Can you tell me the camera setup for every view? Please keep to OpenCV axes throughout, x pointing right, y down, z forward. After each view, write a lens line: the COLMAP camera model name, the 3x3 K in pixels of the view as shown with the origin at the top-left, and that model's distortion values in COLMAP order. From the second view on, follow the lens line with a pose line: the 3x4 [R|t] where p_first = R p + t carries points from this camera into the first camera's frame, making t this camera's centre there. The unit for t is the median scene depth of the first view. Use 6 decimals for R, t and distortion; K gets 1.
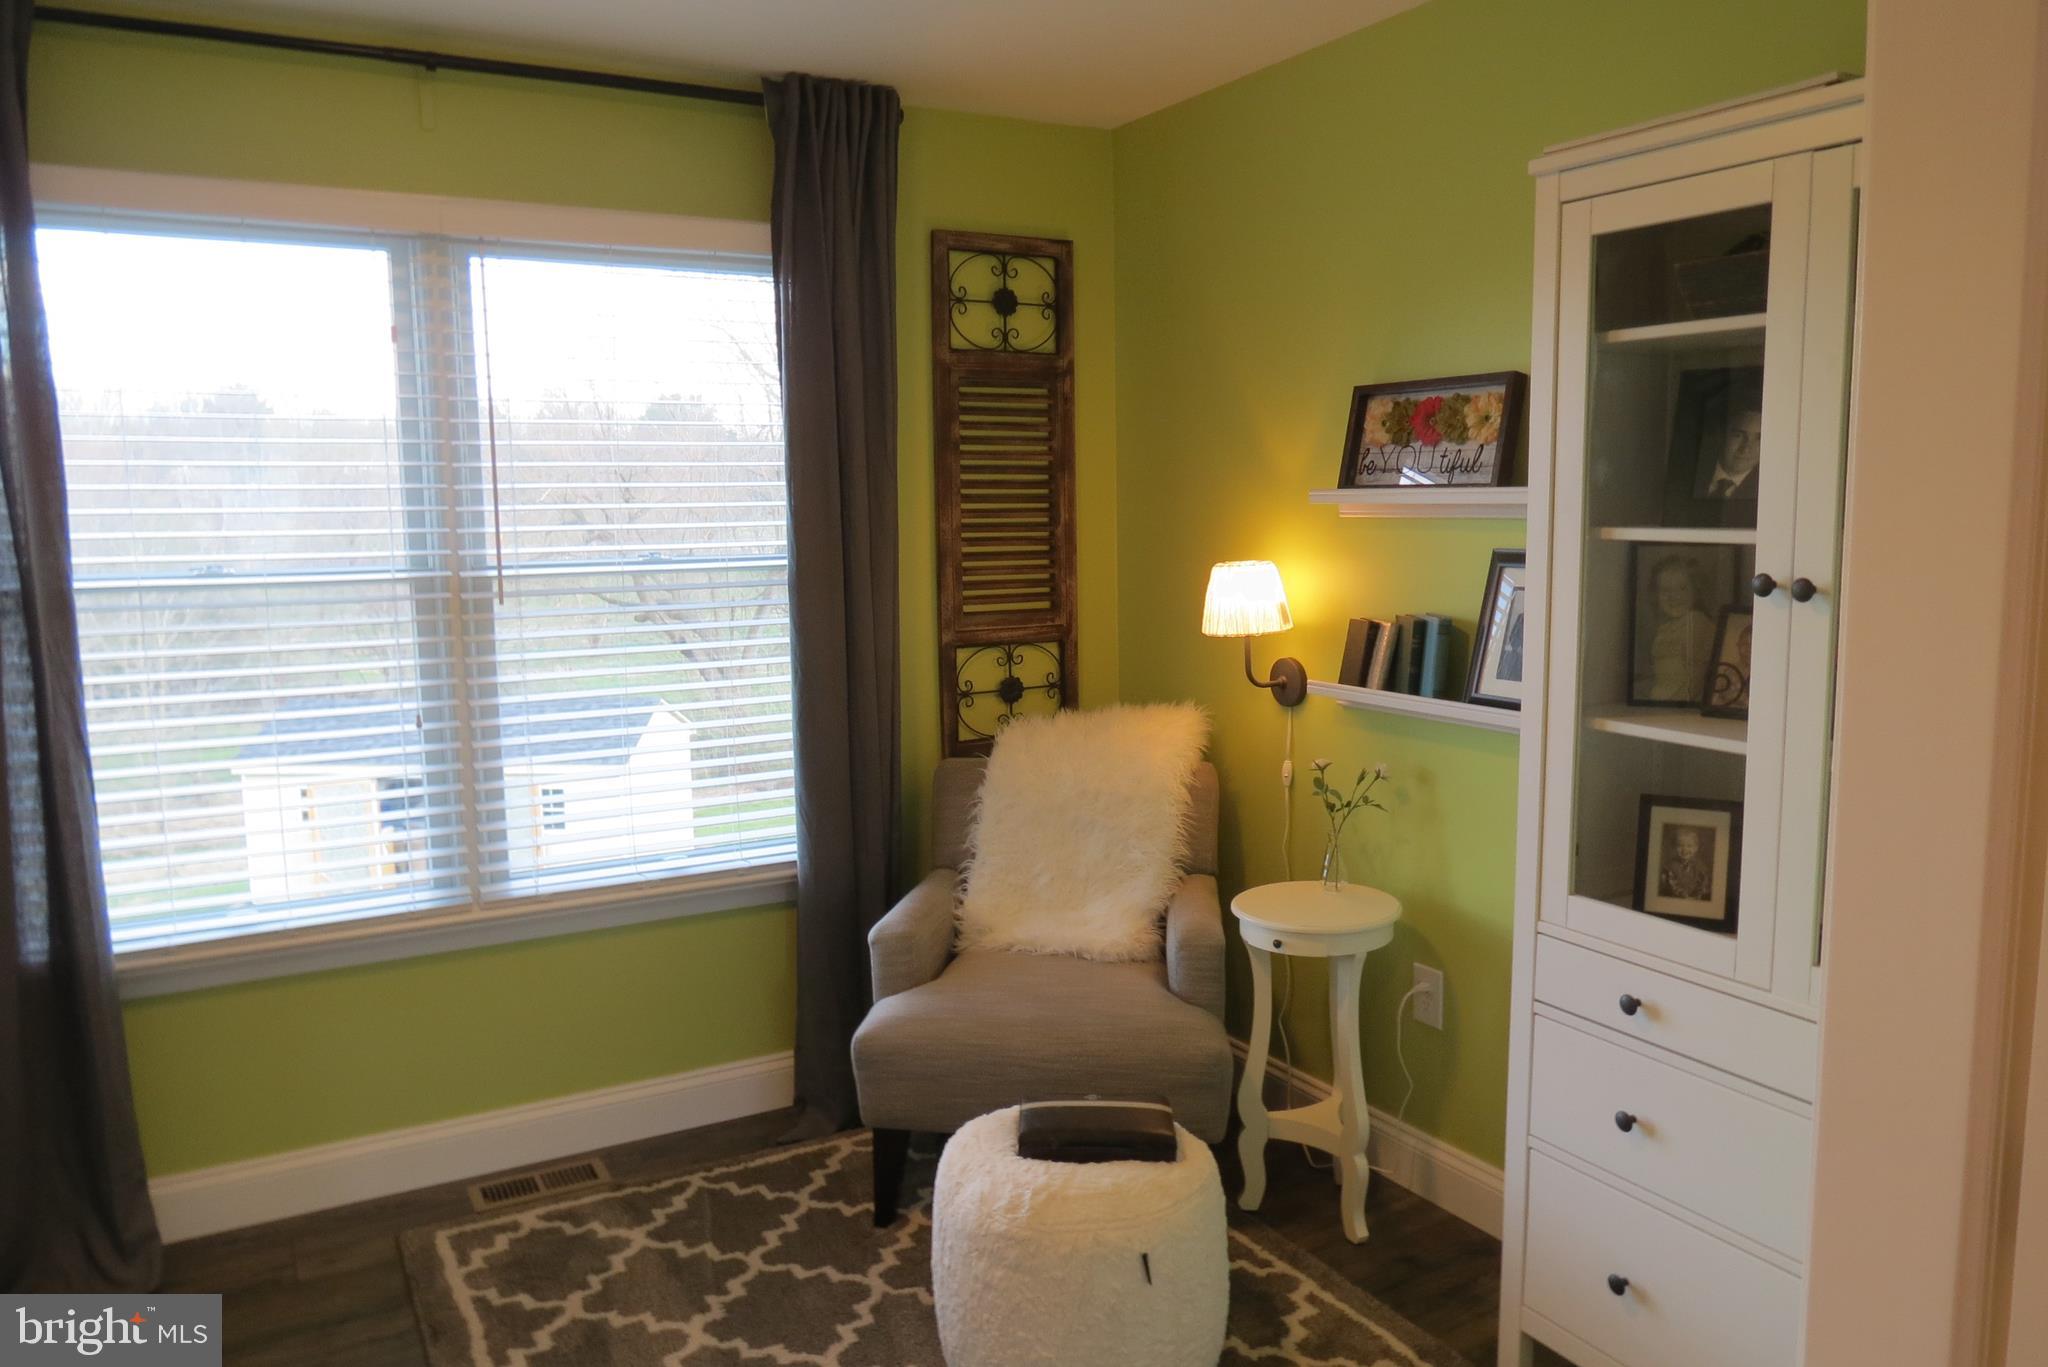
lens RADIAL K [[1463.8, 0, 1026.0], [0, 1463.8, 686.2], [0, 0, 1]] dist [-0.029591, 0.010571]
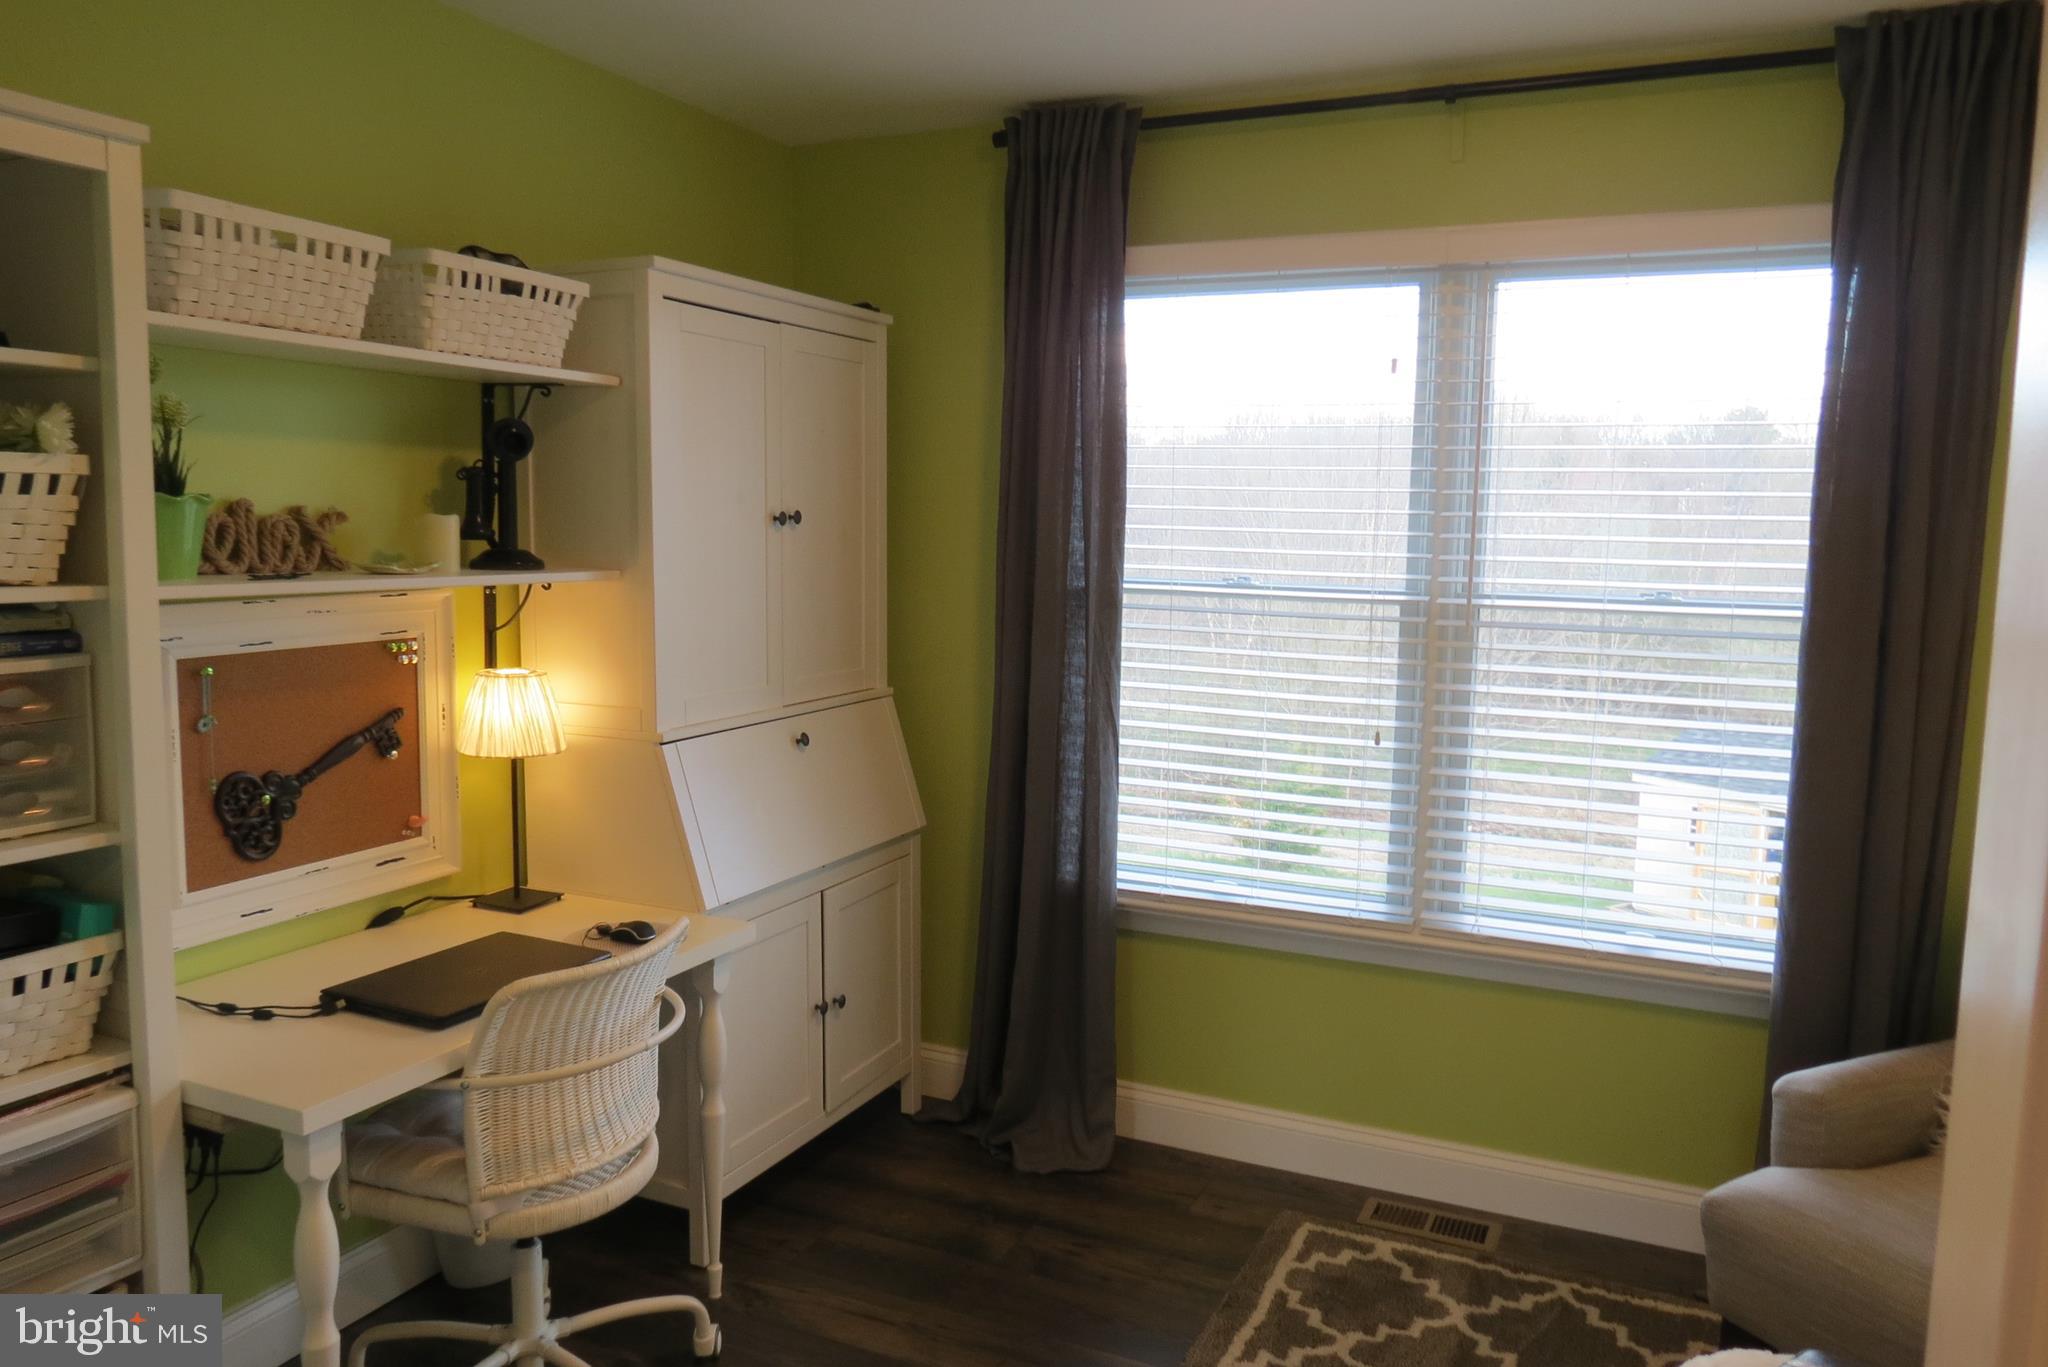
lens RADIAL K [[1463.8, 0, 1023.0], [0, 1463.8, 678.9], [0, 0, 1]] dist [-0.029591, 0.010571]
pose [[0.574015, 0.112293, -0.811109, 0.274966], [-0.125482, 0.990915, 0.048384, -0.036237], [0.809173, 0.074006, 0.582891, 0.186817]]
